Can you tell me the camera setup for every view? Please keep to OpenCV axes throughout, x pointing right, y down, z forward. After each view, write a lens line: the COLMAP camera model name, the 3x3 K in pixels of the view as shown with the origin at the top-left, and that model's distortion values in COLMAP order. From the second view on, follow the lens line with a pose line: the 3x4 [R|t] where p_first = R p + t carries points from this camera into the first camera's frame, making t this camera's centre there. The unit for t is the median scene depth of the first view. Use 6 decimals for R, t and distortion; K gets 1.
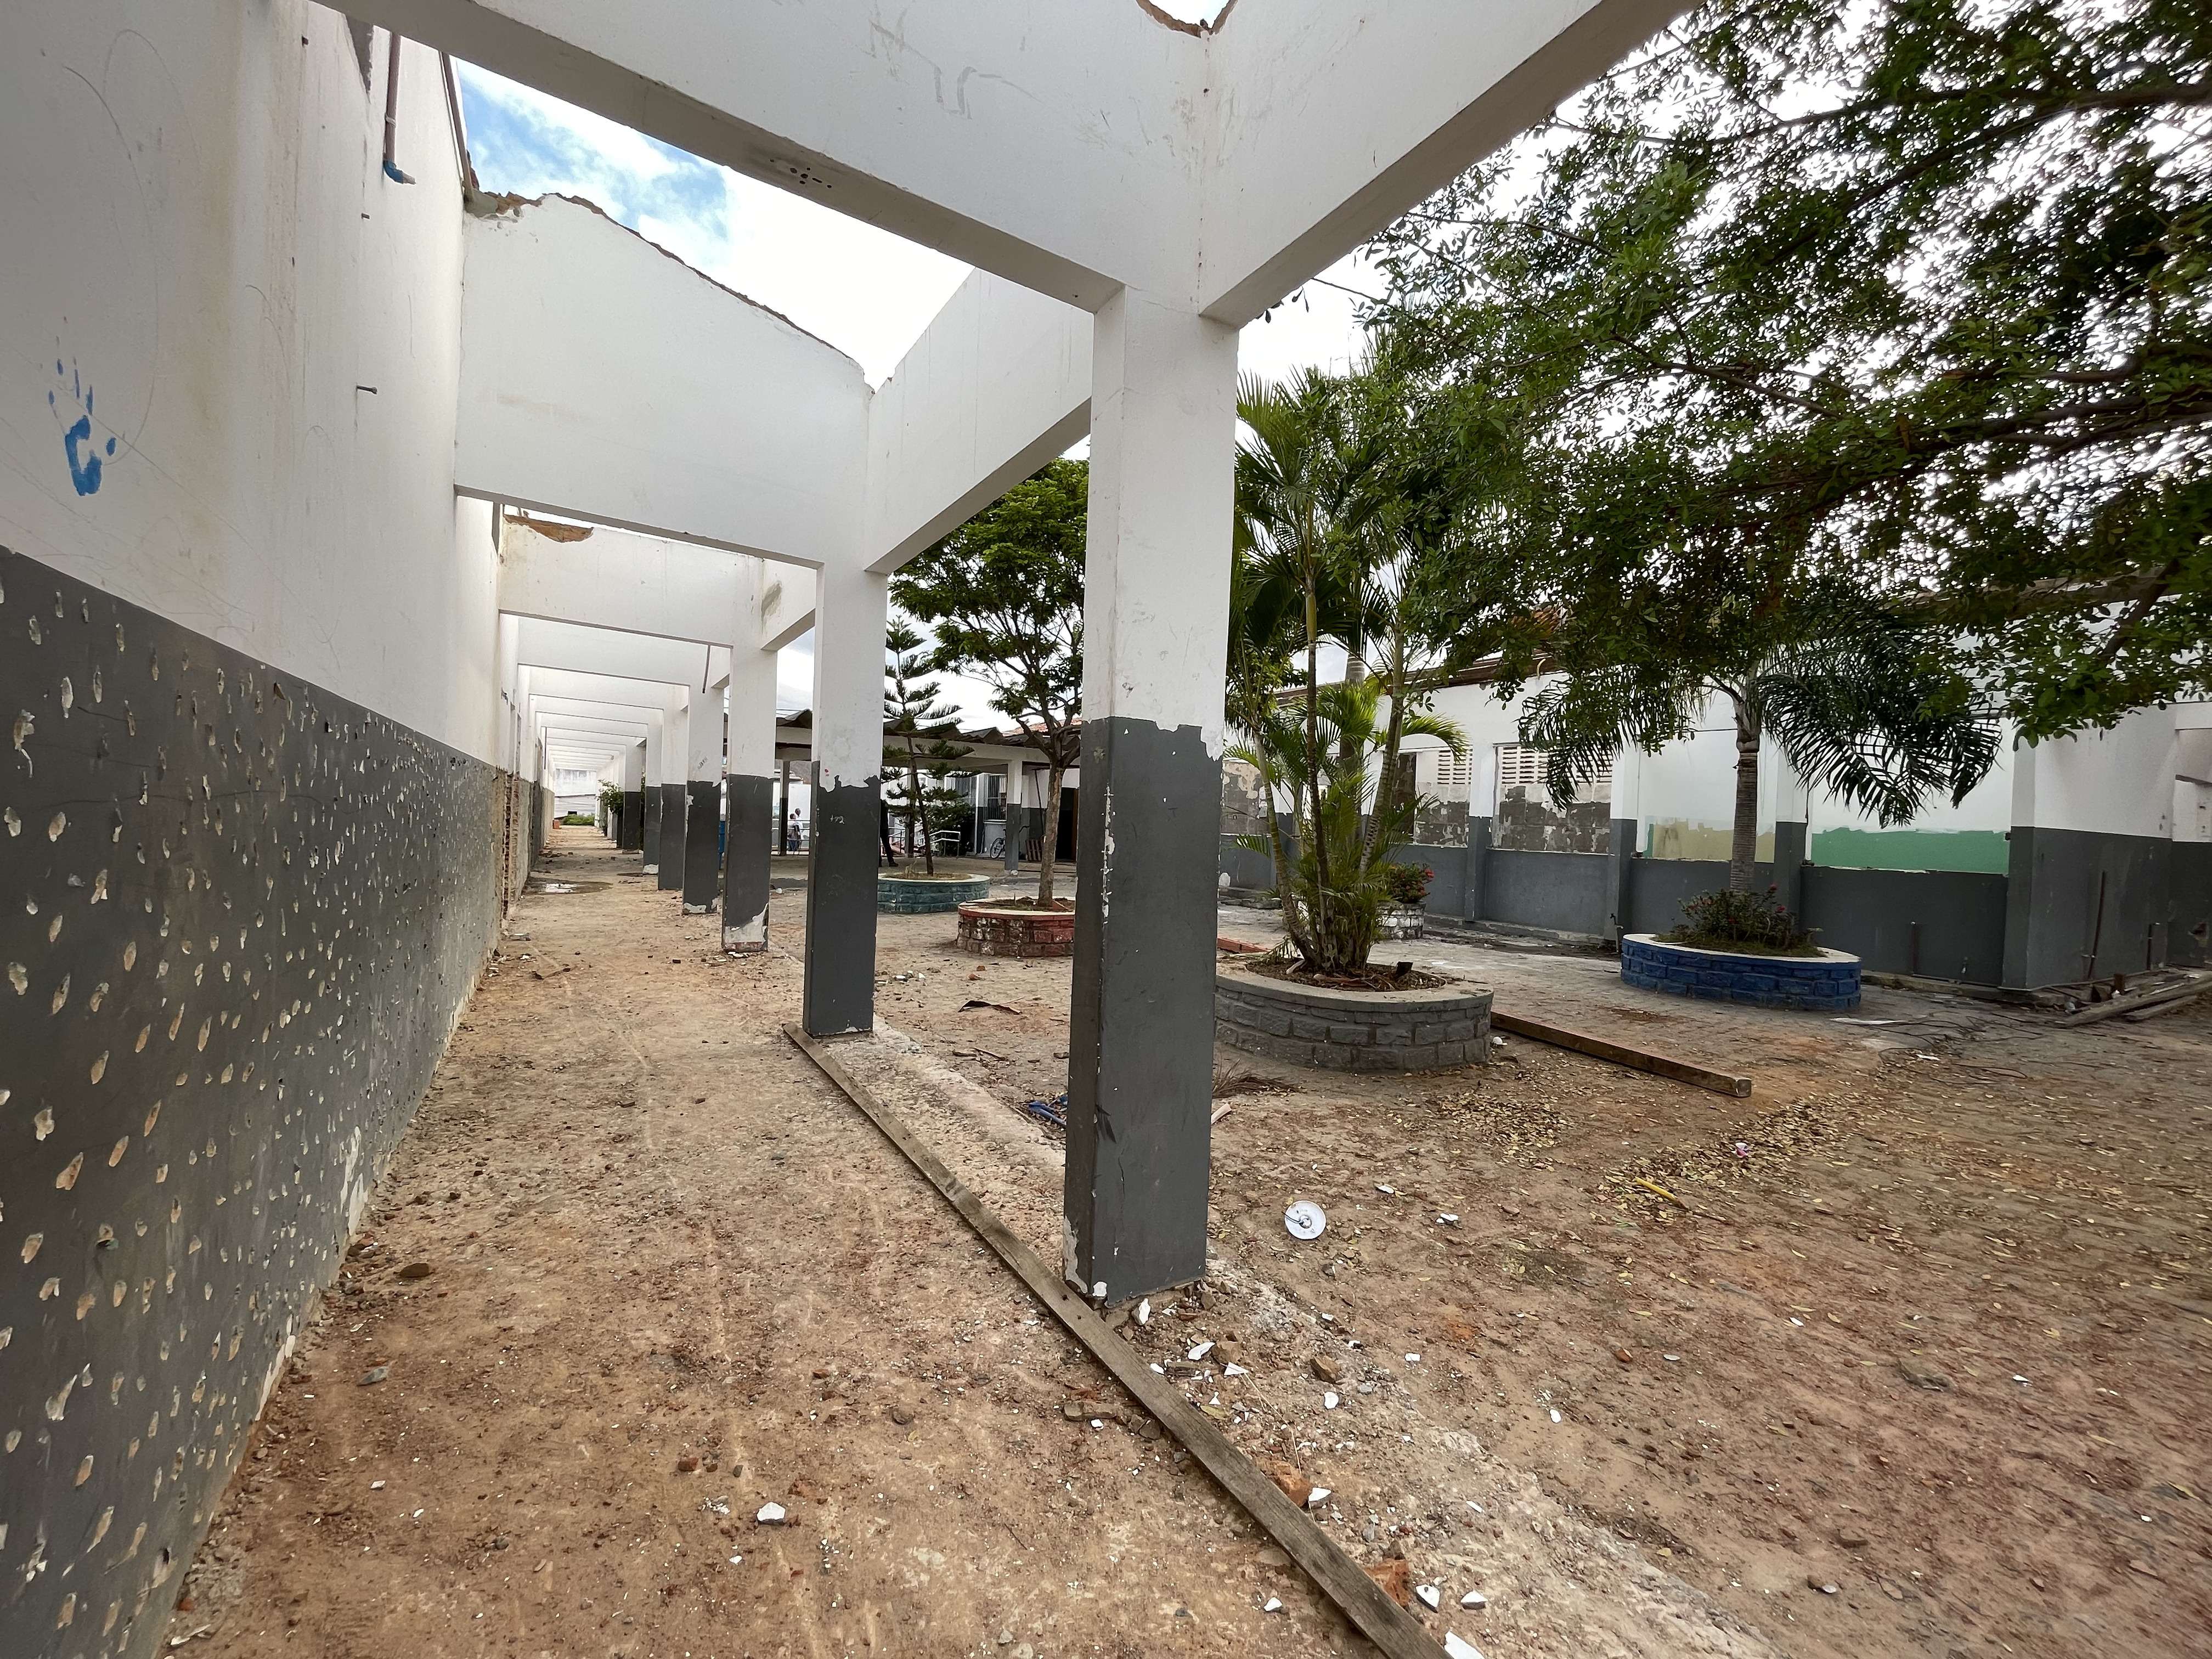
lens RADIAL K [[896.1, 0, 1093.6], [0, 896.1, 829.8], [0, 0, 1]] dist [0.001565, -0.000080]
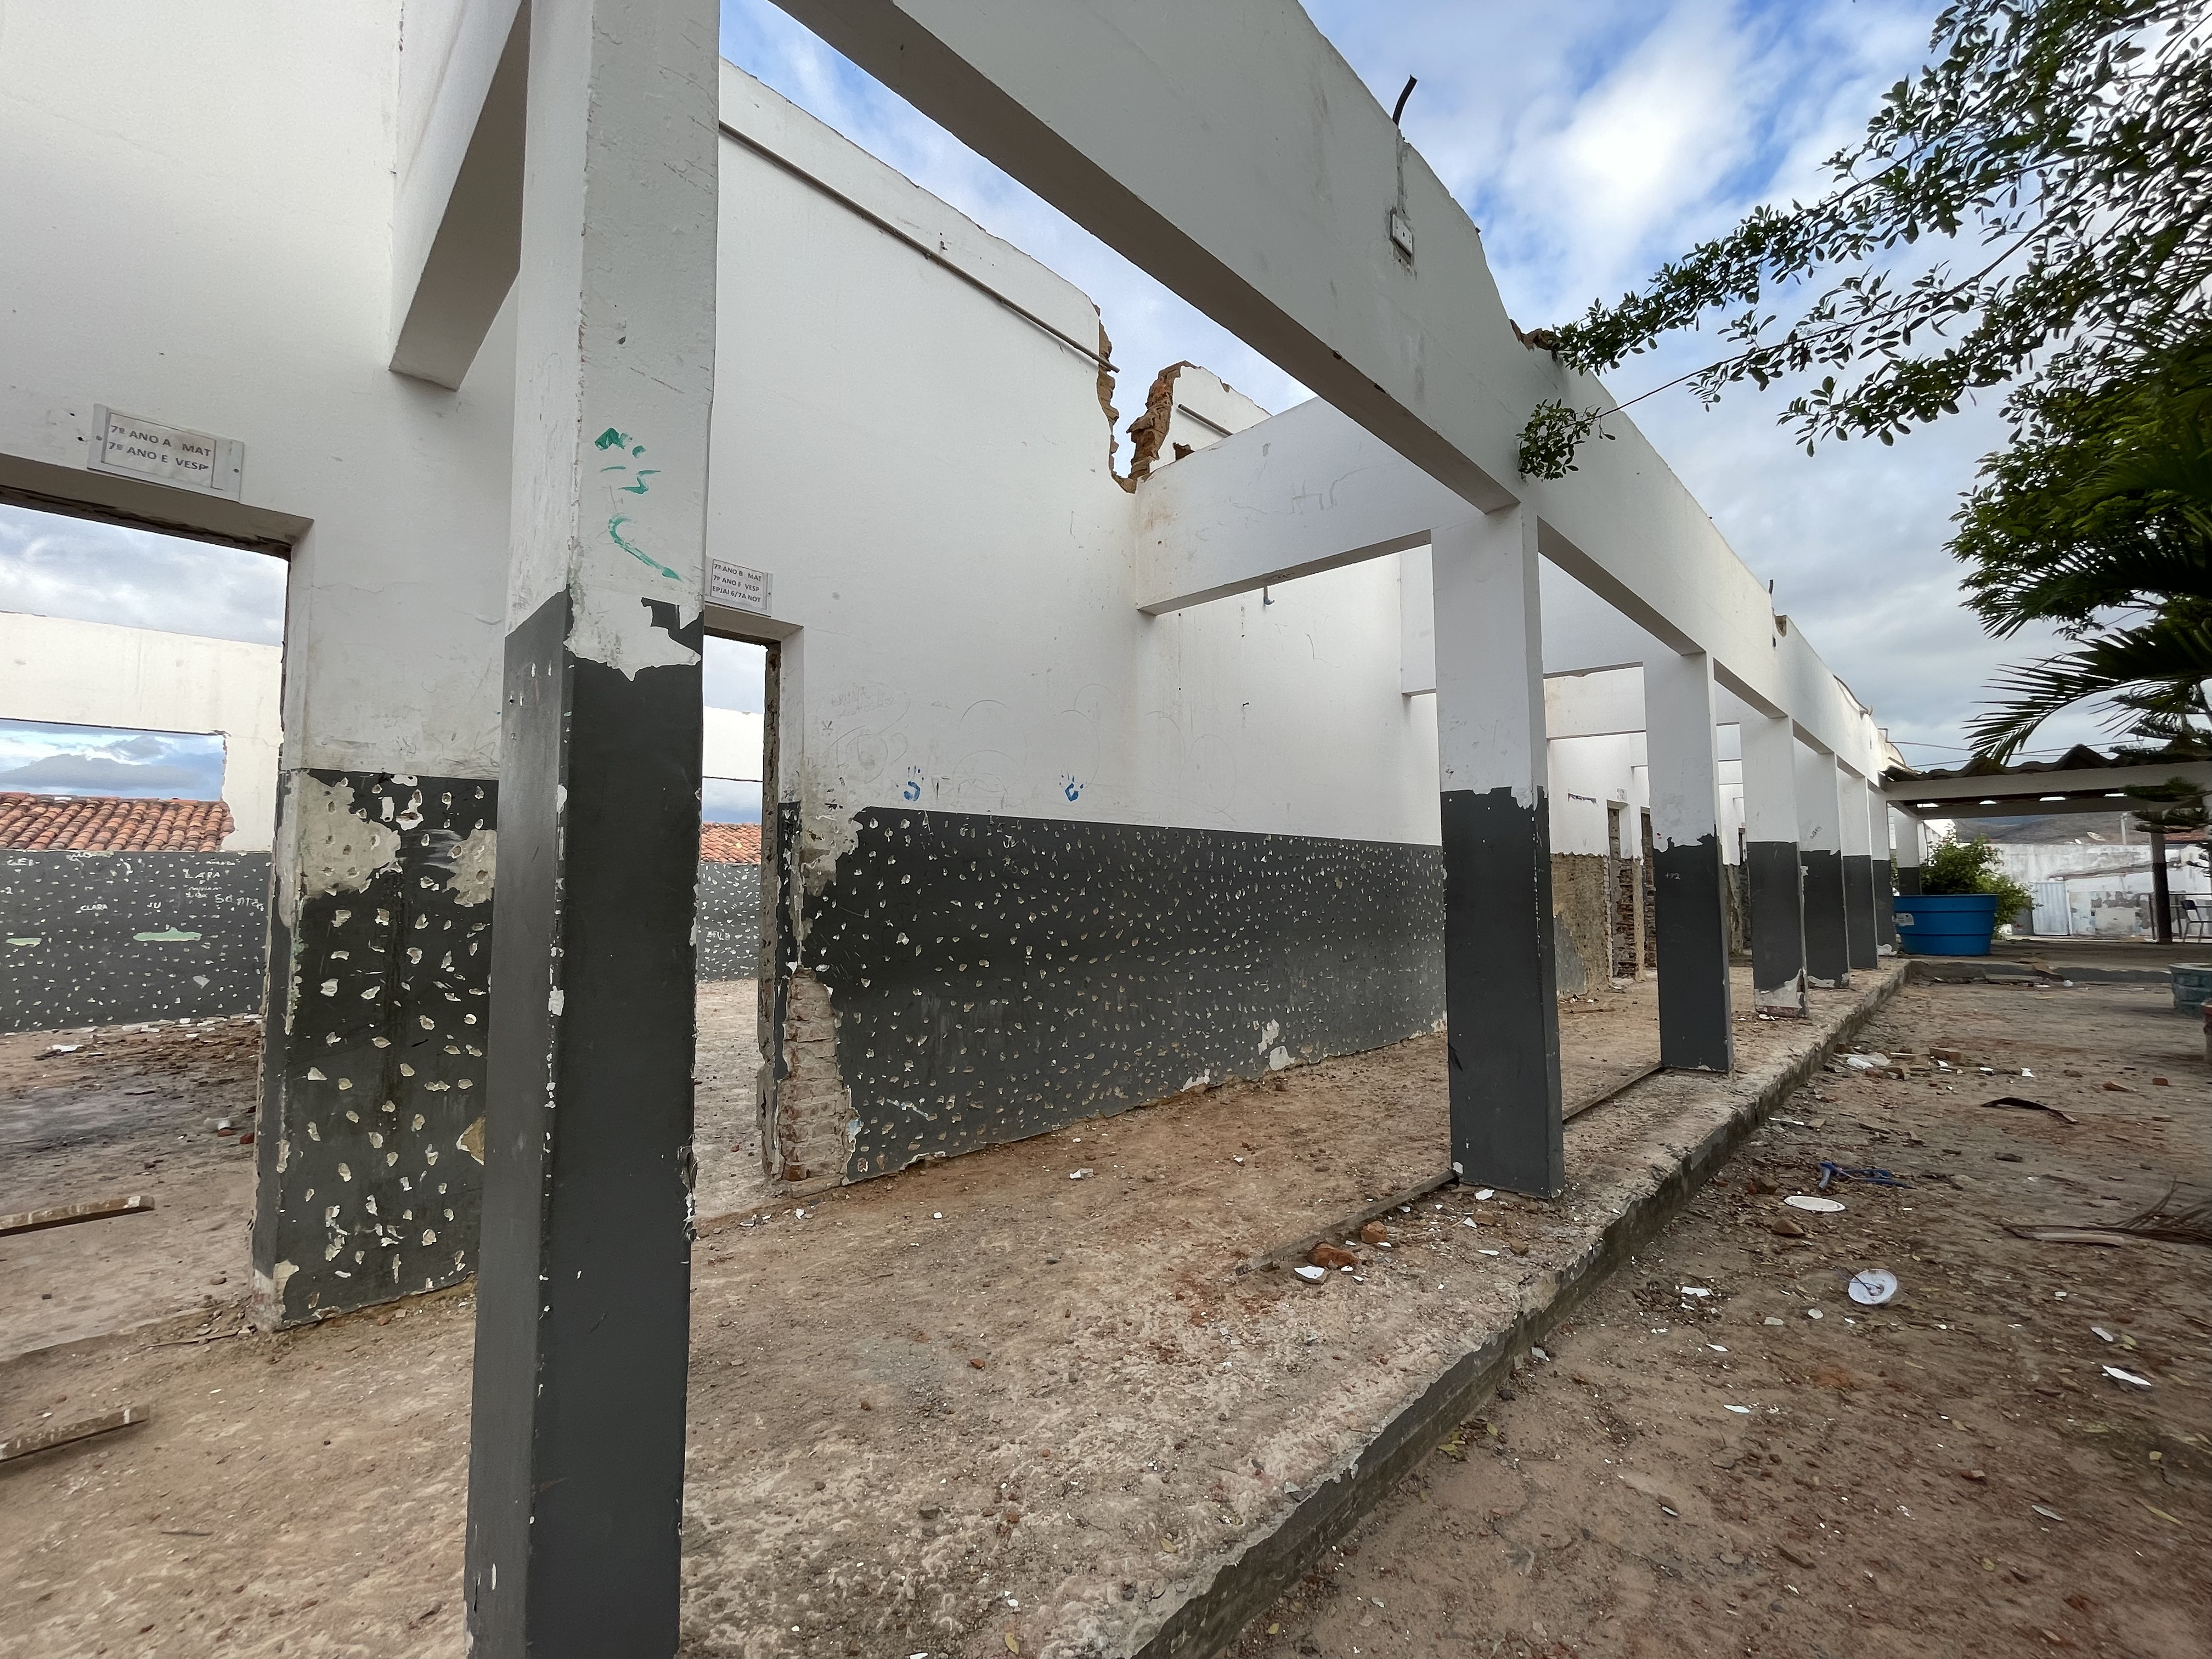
lens RADIAL K [[896.1, 0, 1093.6], [0, 896.1, 829.8], [0, 0, 1]] dist [0.001565, -0.000080]
pose [[0.233665, -0.107143, -0.966396, 1.292715], [0.005641, 0.994043, -0.108844, 0.100237], [0.972301, 0.019982, 0.232877, 0.036965]]
